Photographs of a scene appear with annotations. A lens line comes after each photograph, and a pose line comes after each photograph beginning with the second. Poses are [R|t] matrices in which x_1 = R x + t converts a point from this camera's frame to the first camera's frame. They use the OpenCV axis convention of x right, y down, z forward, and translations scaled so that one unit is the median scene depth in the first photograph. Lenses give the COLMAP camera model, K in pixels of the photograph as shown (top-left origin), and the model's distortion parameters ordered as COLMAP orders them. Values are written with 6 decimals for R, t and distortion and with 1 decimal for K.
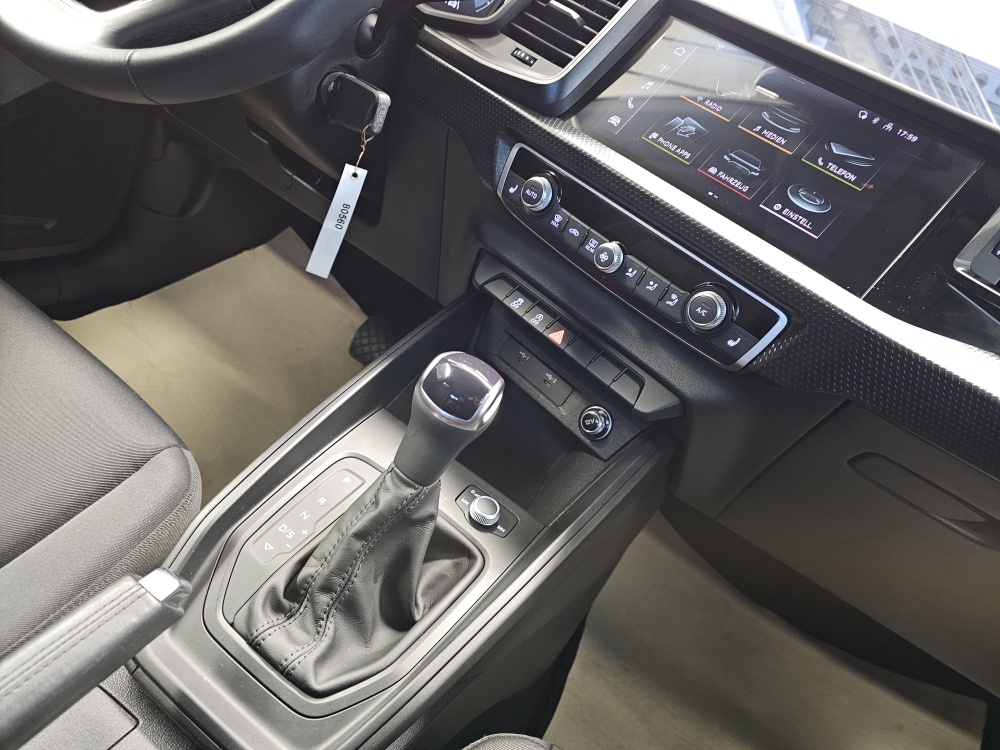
lens RADIAL K [[669.5, 0, 513.5], [0, 669.5, 375.6], [0, 0, 1]] dist [0.083519, -0.133536]
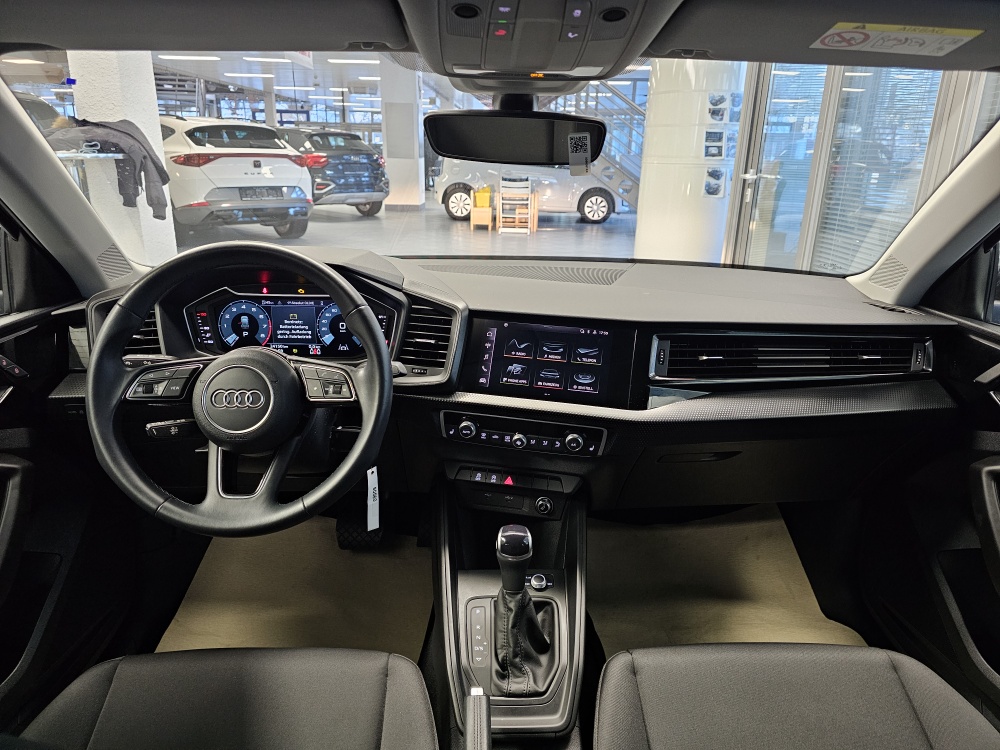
lens RADIAL K [[681.7, 0, 501.7], [0, 681.7, 362.8], [0, 0, 1]] dist [0.082859, -0.095358]
pose [[0.809009, -0.522039, 0.270147, -0.319268], [0.535003, 0.844337, 0.029444, -0.439599], [-0.243466, 0.120709, 0.962369, -0.958208]]
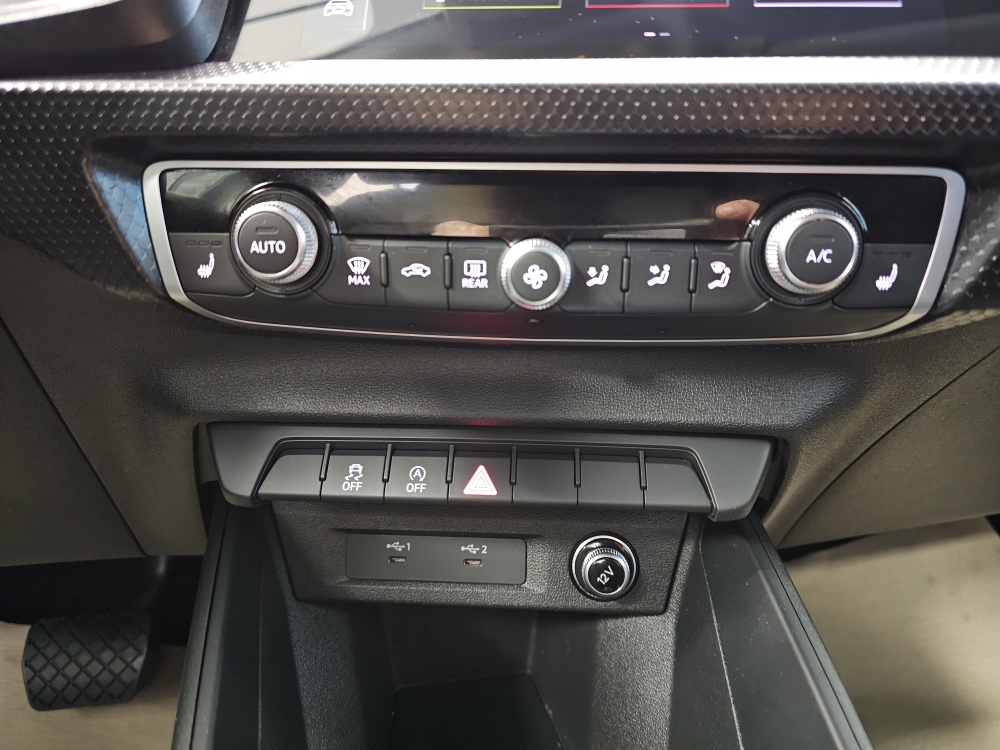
lens RADIAL K [[681.7, 0, 501.7], [0, 681.7, 362.8], [0, 0, 1]] dist [0.082859, -0.095358]
pose [[0.728999, -0.552569, 0.404015, -0.073411], [0.578969, 0.812615, 0.066724, -0.160901], [-0.365178, 0.185271, 0.912315, 0.588741]]
